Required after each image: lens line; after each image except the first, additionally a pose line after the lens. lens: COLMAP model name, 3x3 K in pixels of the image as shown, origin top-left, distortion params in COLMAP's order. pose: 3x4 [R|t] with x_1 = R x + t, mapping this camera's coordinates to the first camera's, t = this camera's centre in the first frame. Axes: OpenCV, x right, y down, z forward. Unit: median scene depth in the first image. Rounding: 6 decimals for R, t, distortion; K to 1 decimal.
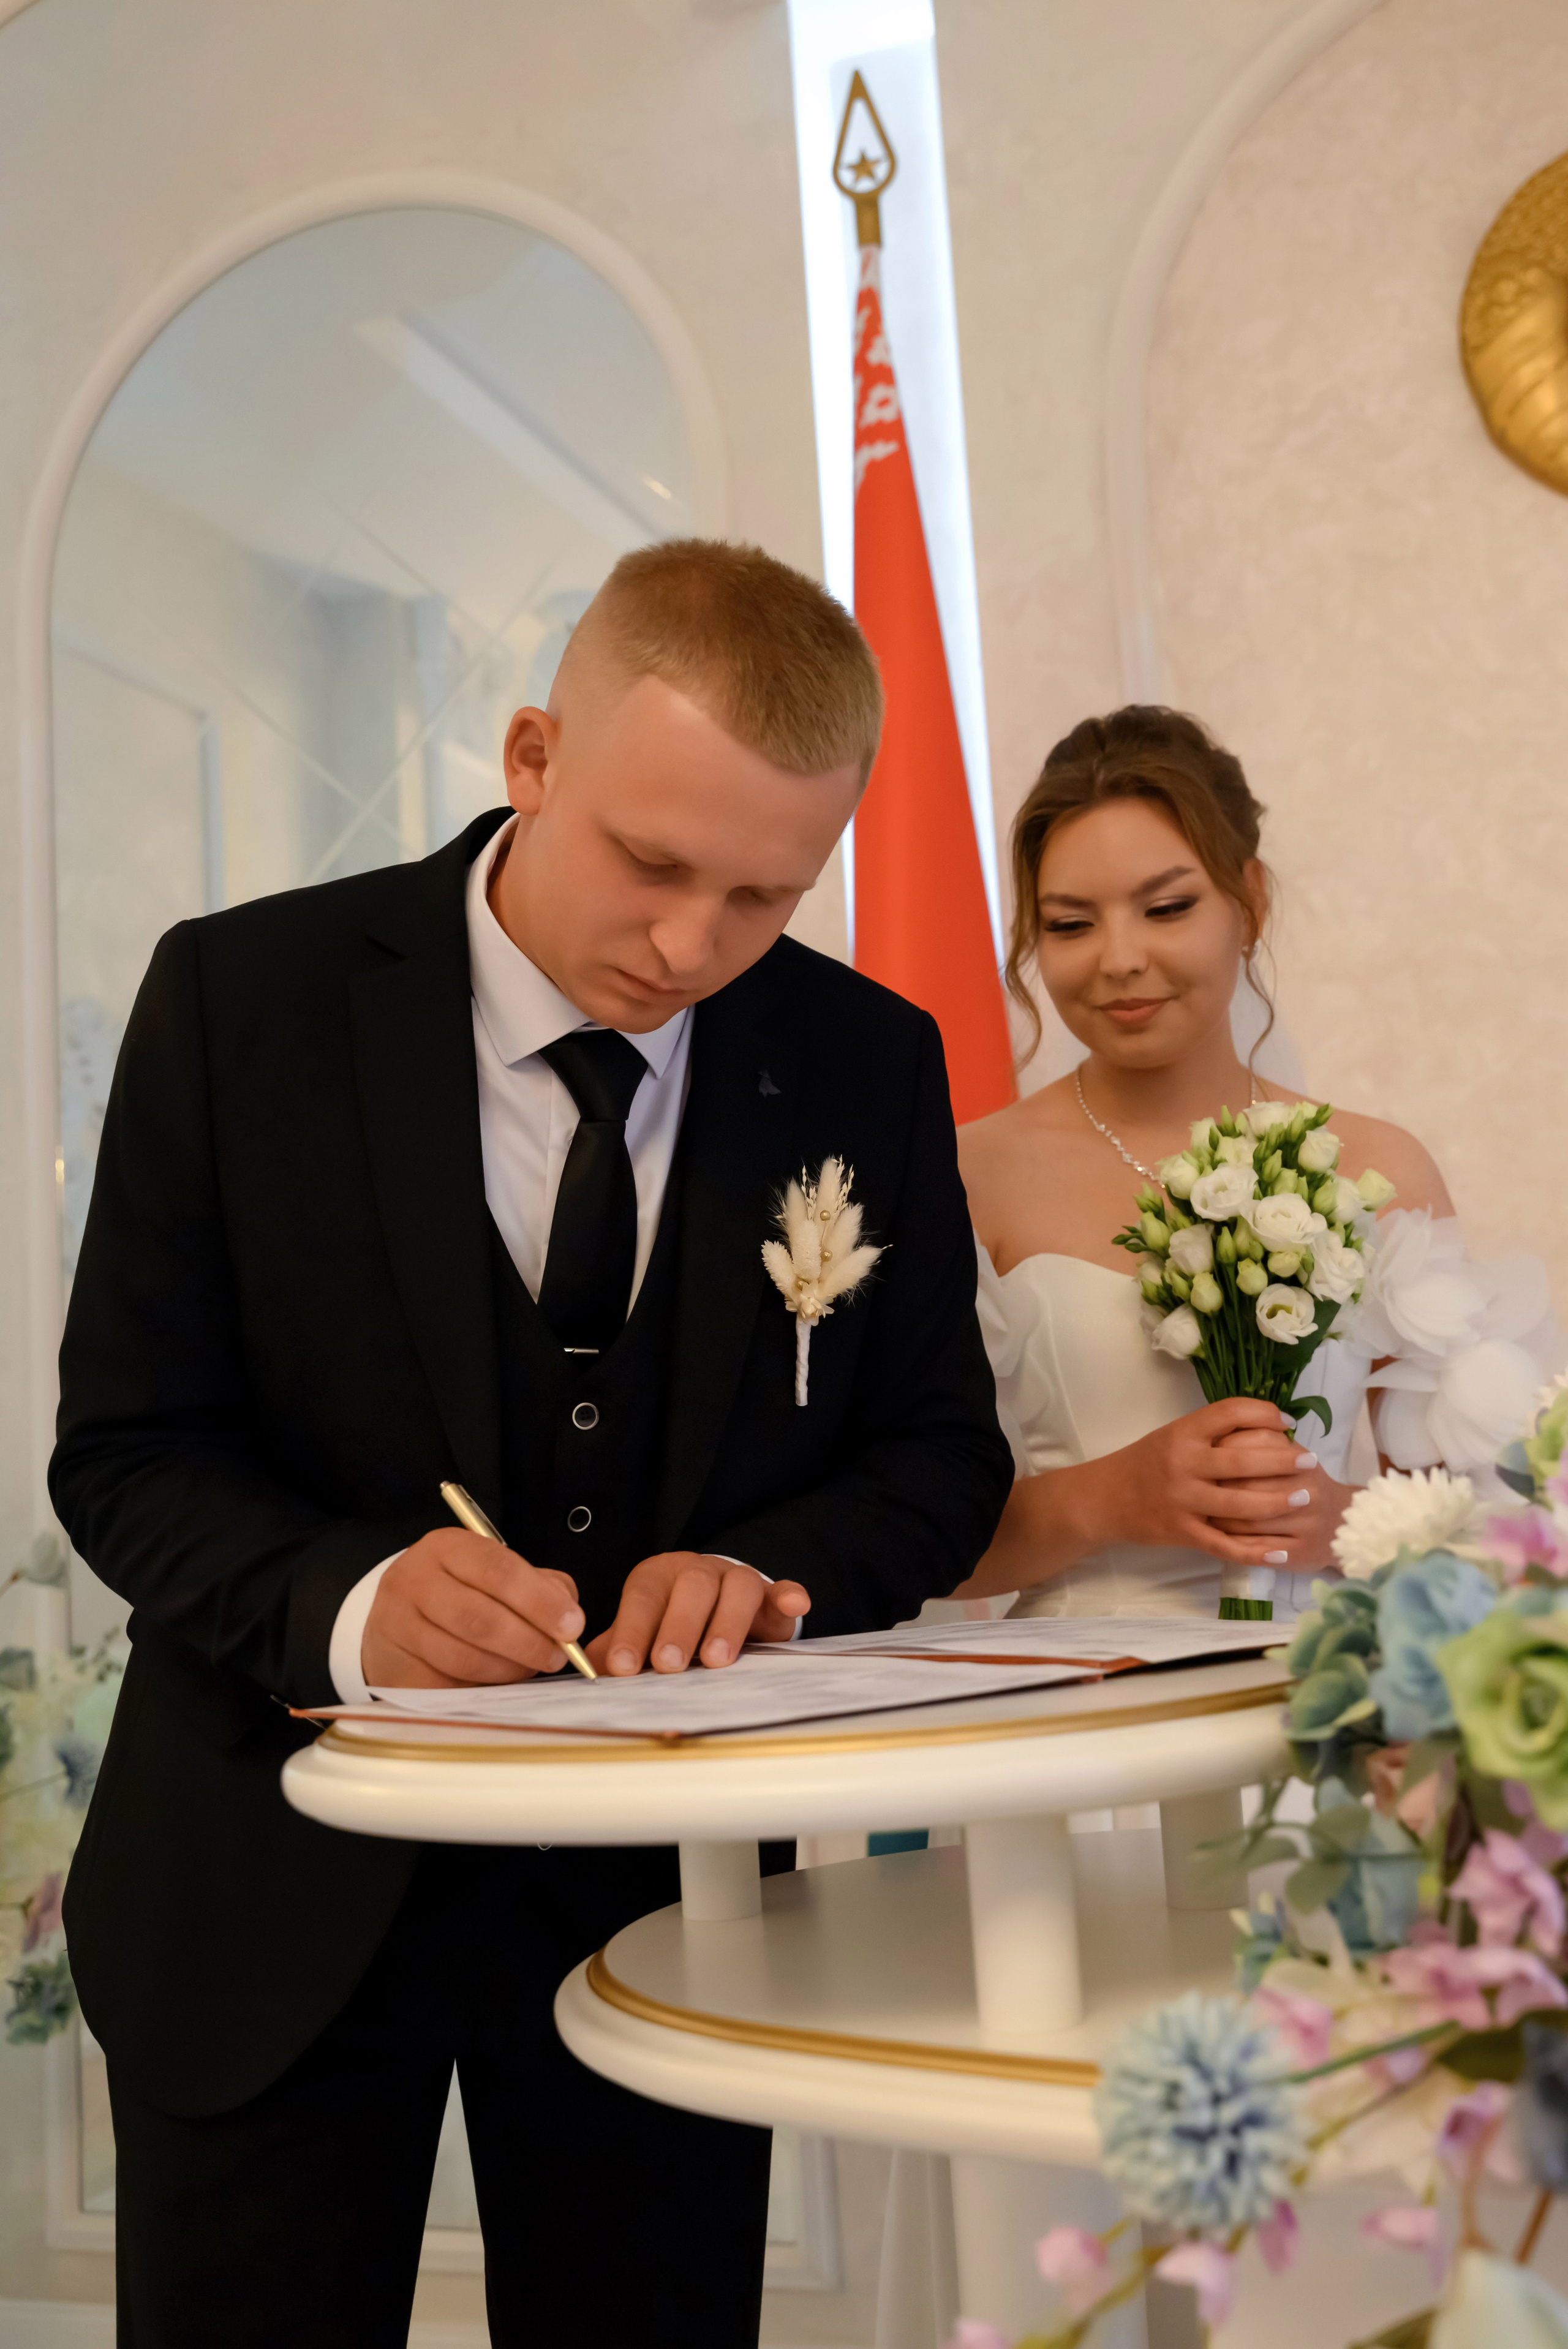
lens RADIAL K [[2487.6, 0, 784.0], [0, 2487.6, 1174.5], [0, 0, 1]] dist [-0.000309, -0.017180]
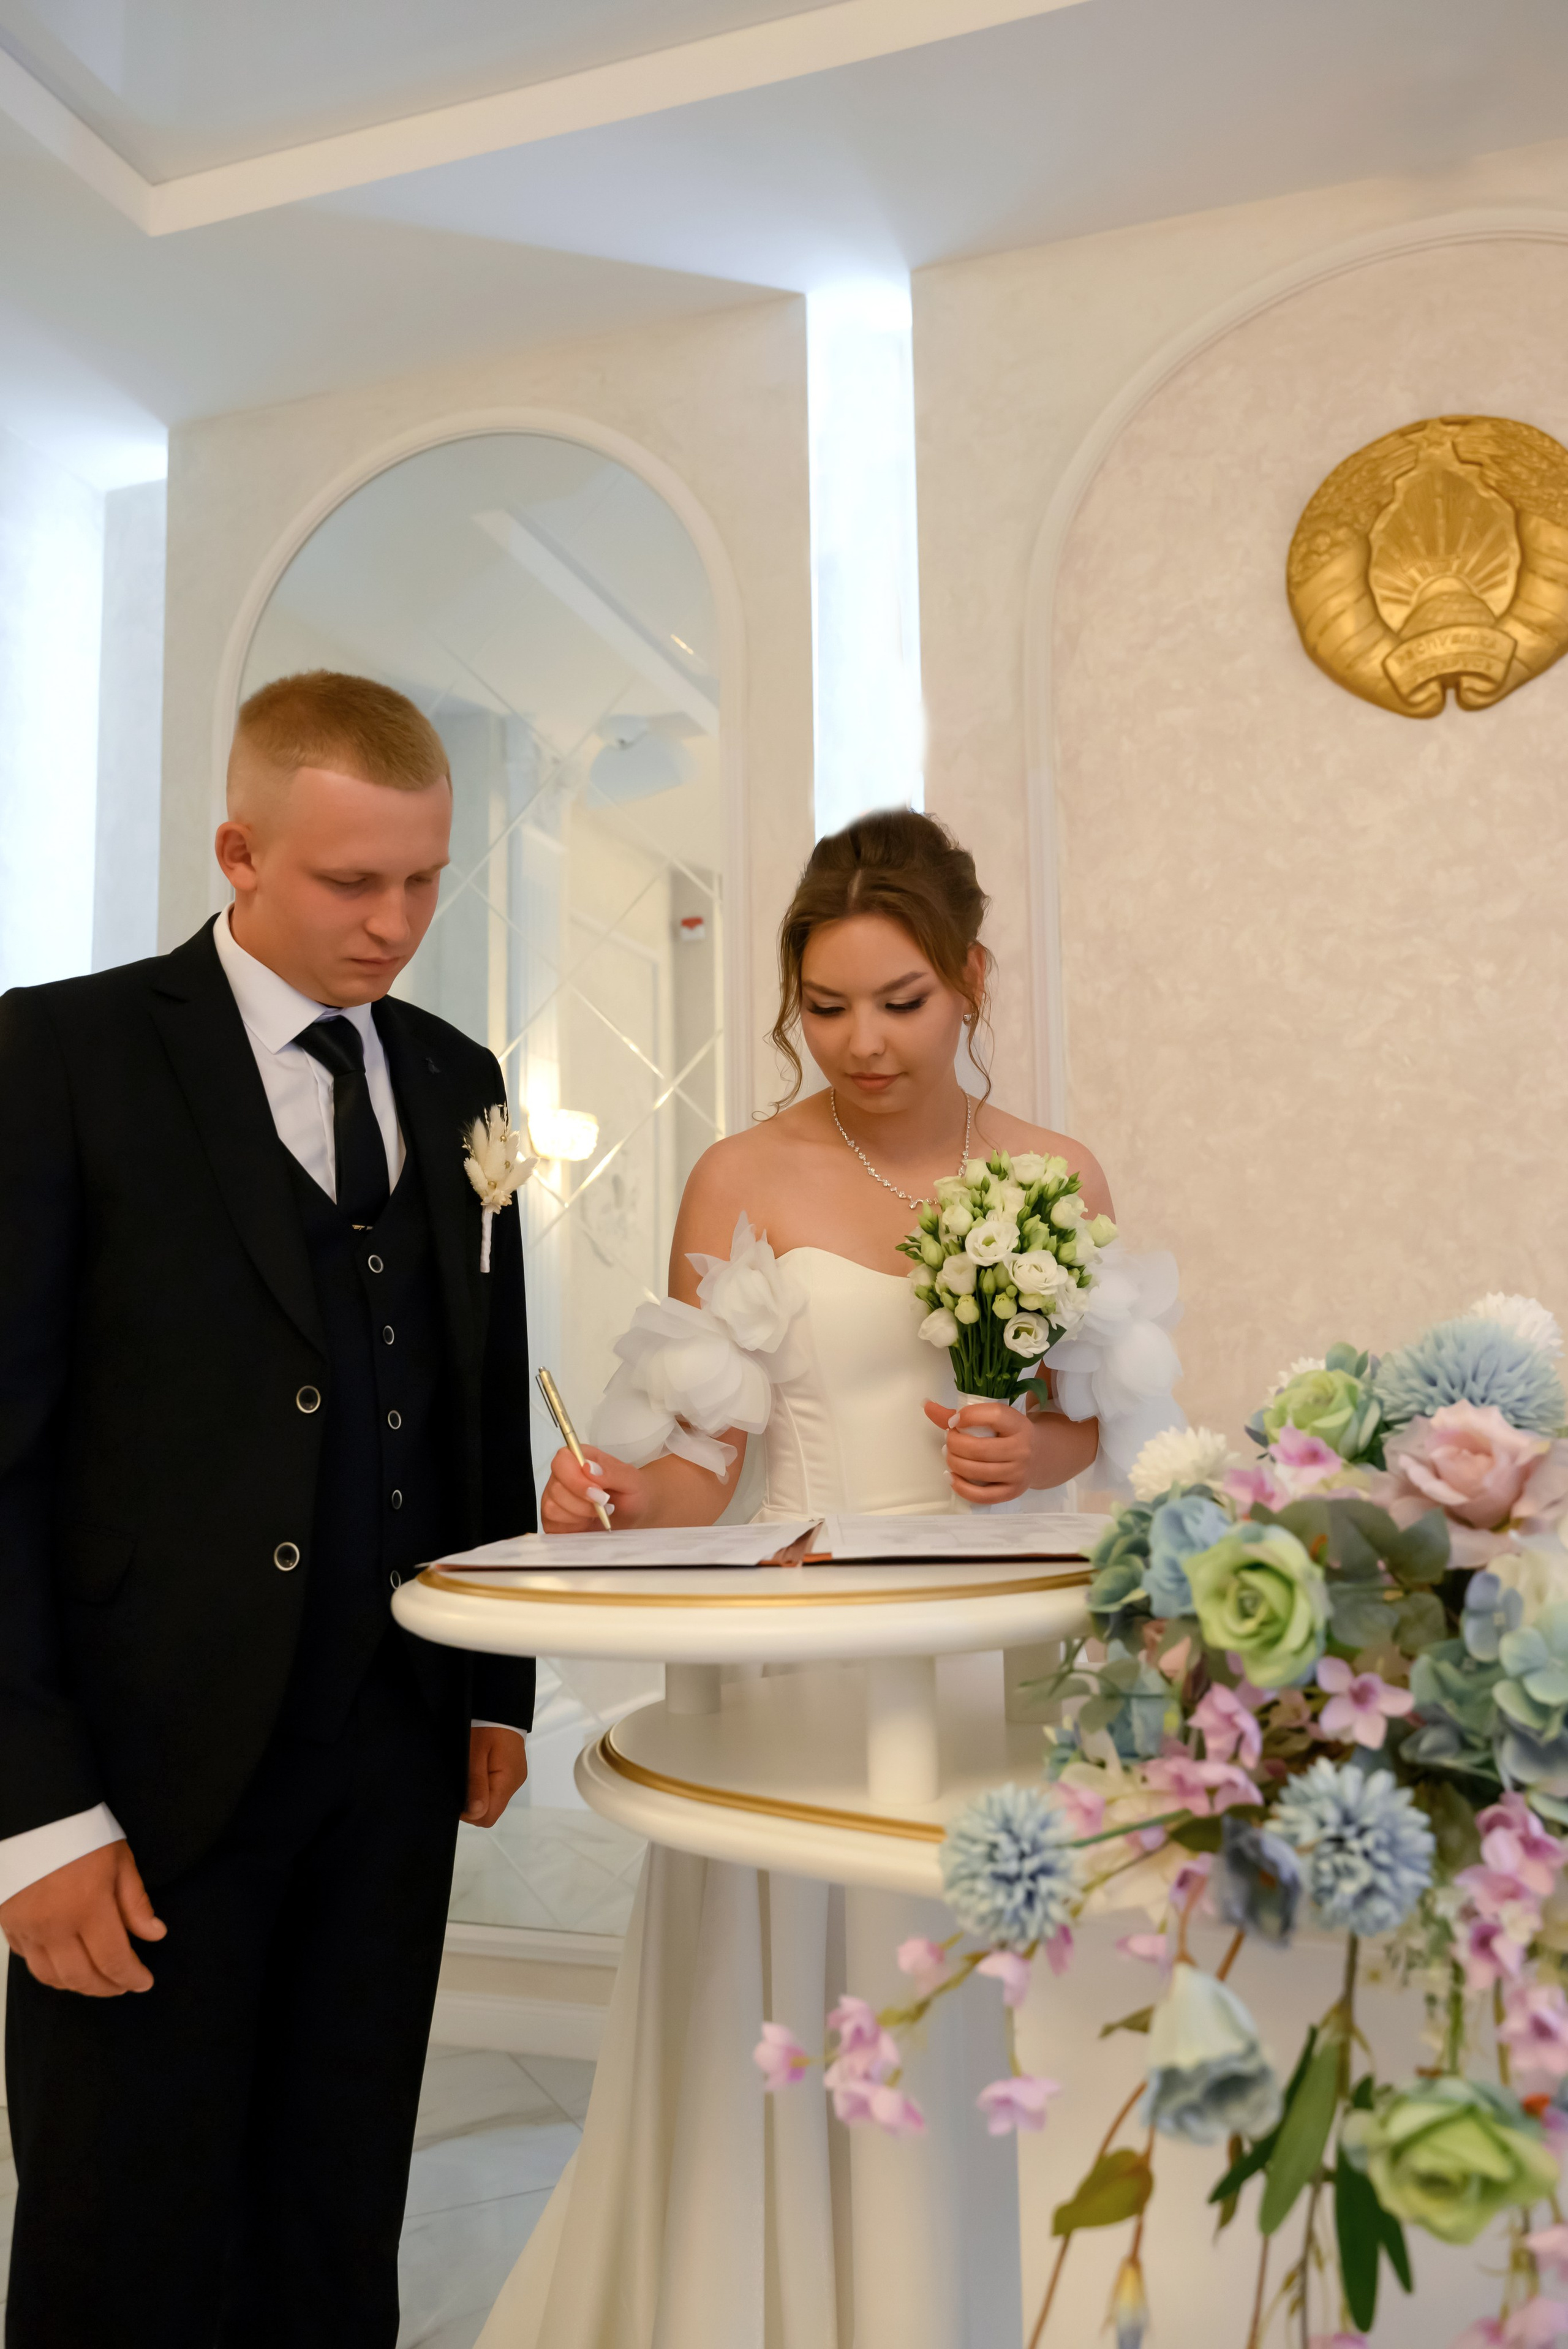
lens RADIAL K [[1885.7, 0, 784.0], [0, 1885.7, 1174.5], [0, 0, 1]] dist [-0.001661, -0.001140]
pose [[0.998774, 0.047742, 0.013098, -0.001975], [-0.047953, 0.998717, 0.016293, -0.041361], [-0.012304, -0.016901, 0.999781, -0.105731]]
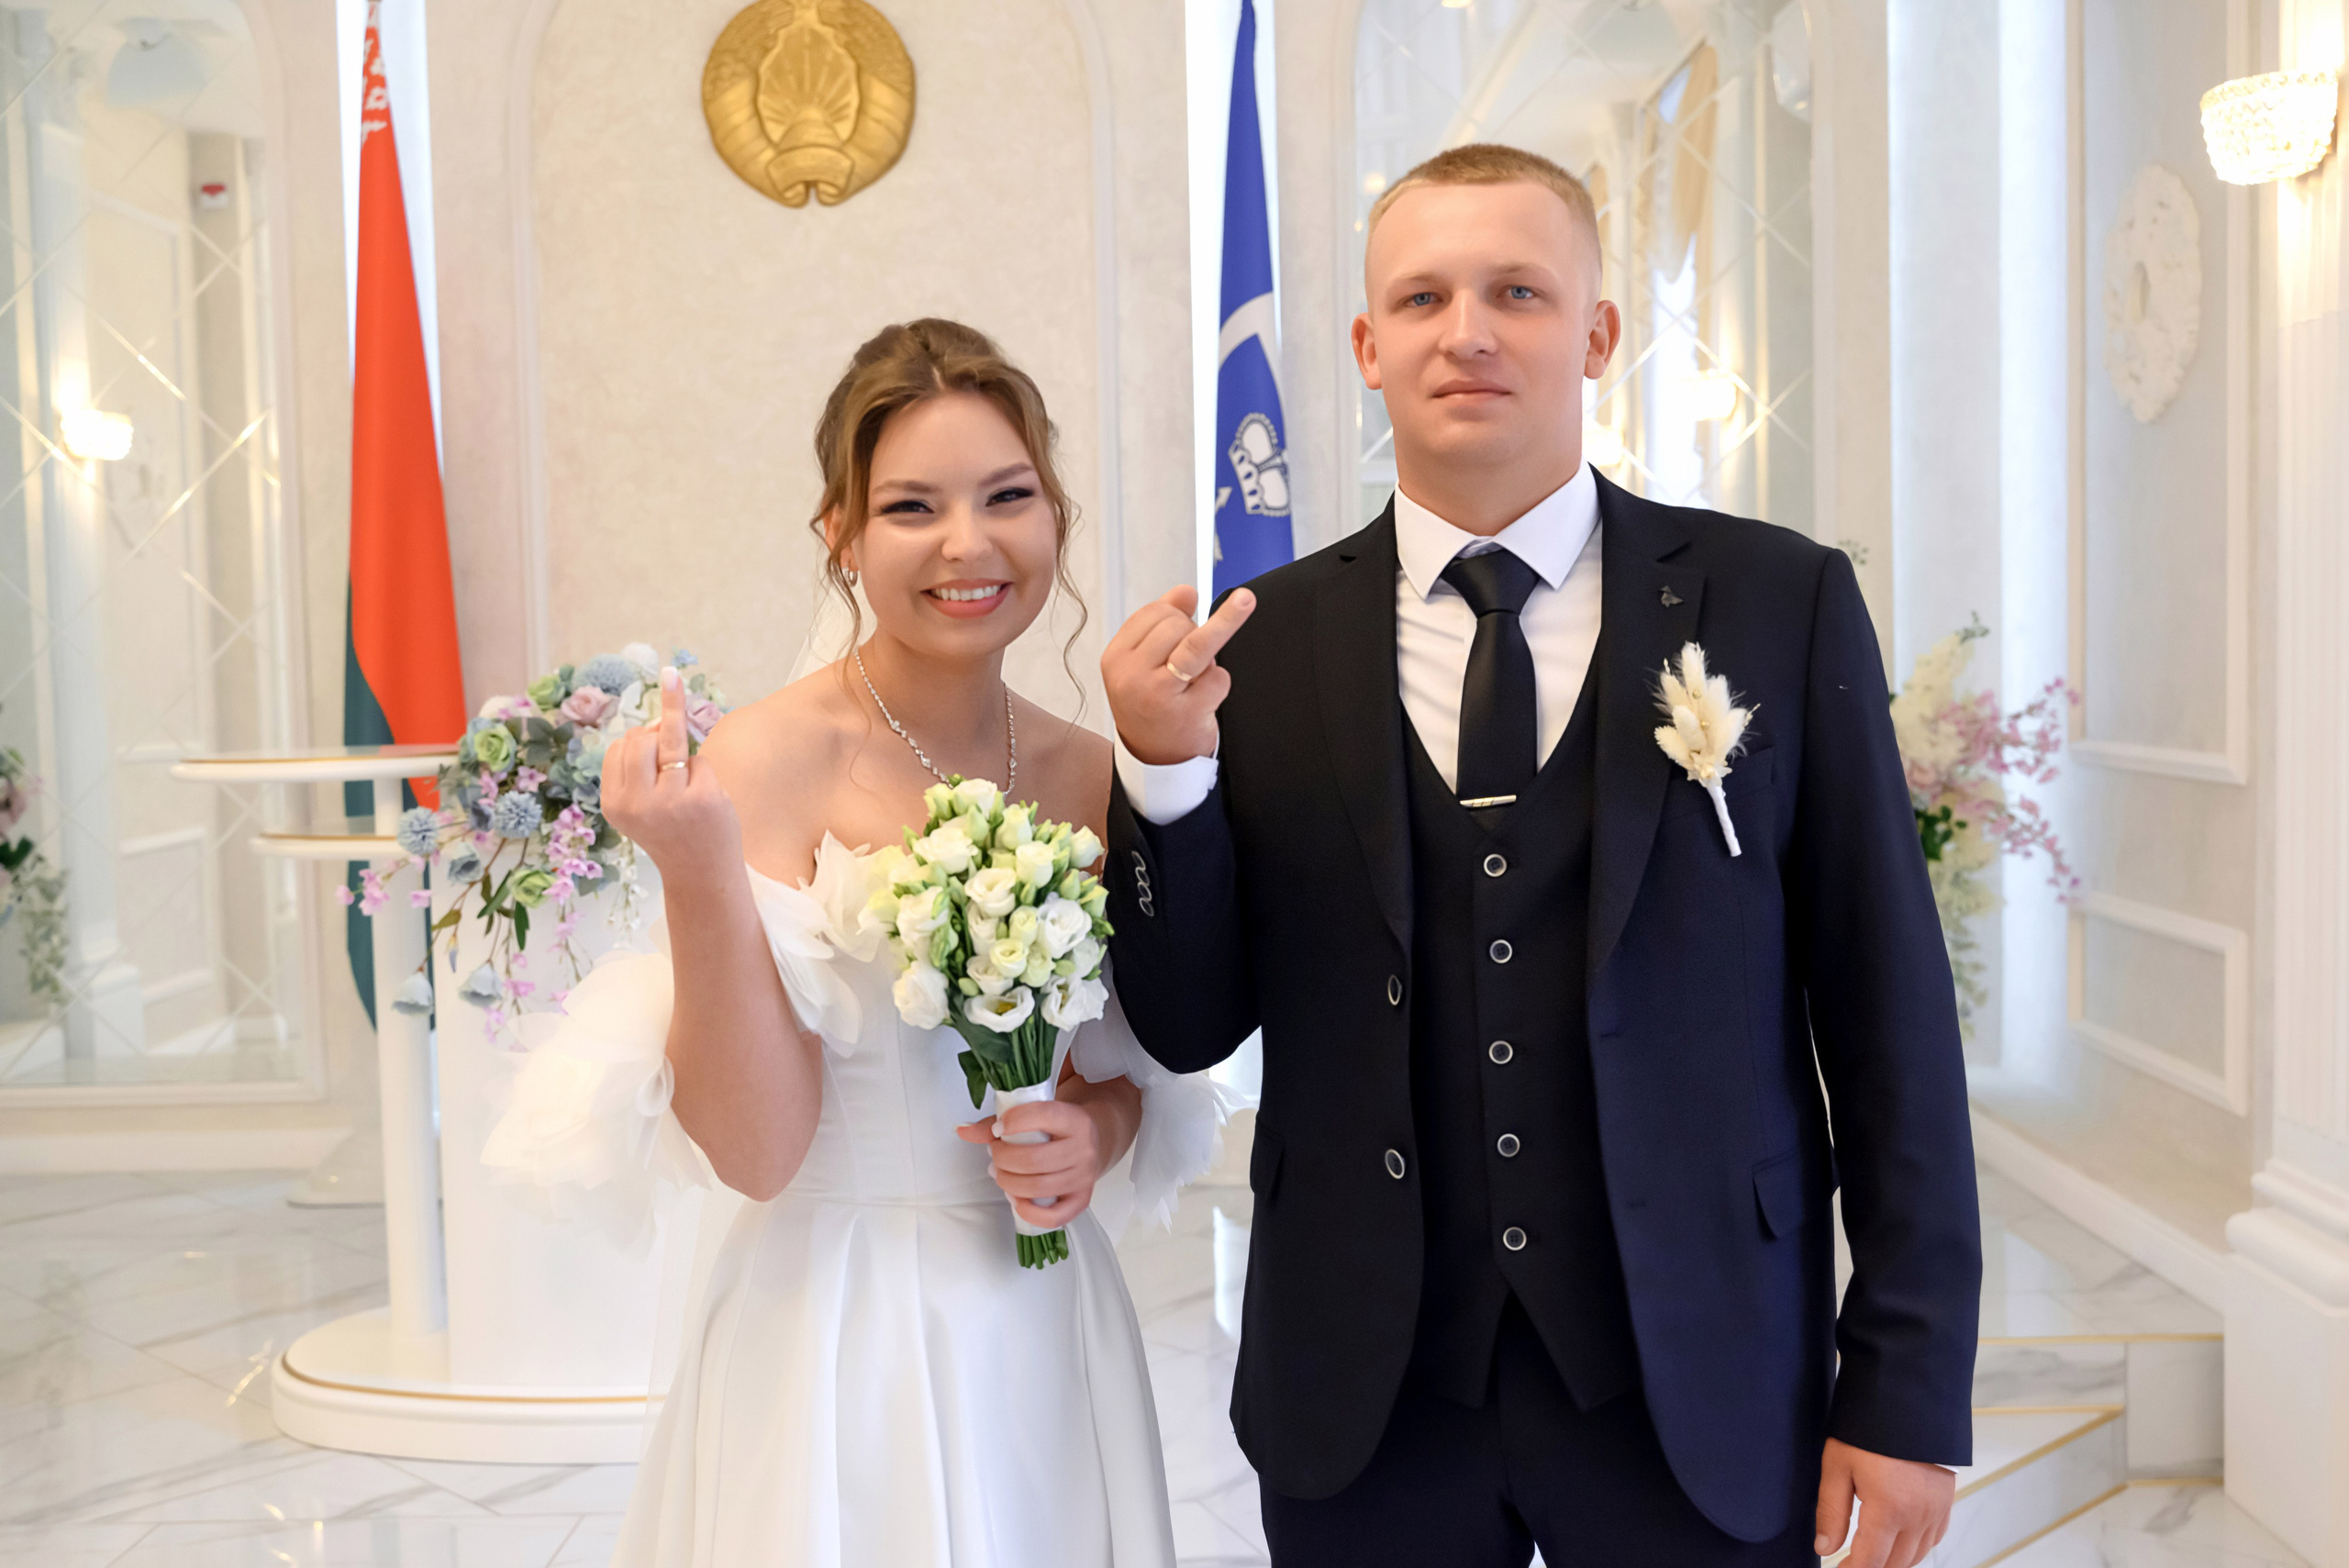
lens RADIAL K [[2487.5, 0, 1174.5], [0, 2487.5, 784.0], [0, 0, 1]] dist [-0.000309, -0.017180]
pose [[0.938862, 0.021919, 0.343596, -0.087266], [-0.079060, 0.985029, 0.153191, -0.437366], [-0.335095, -0.170990, 0.926539, -3.040547]]
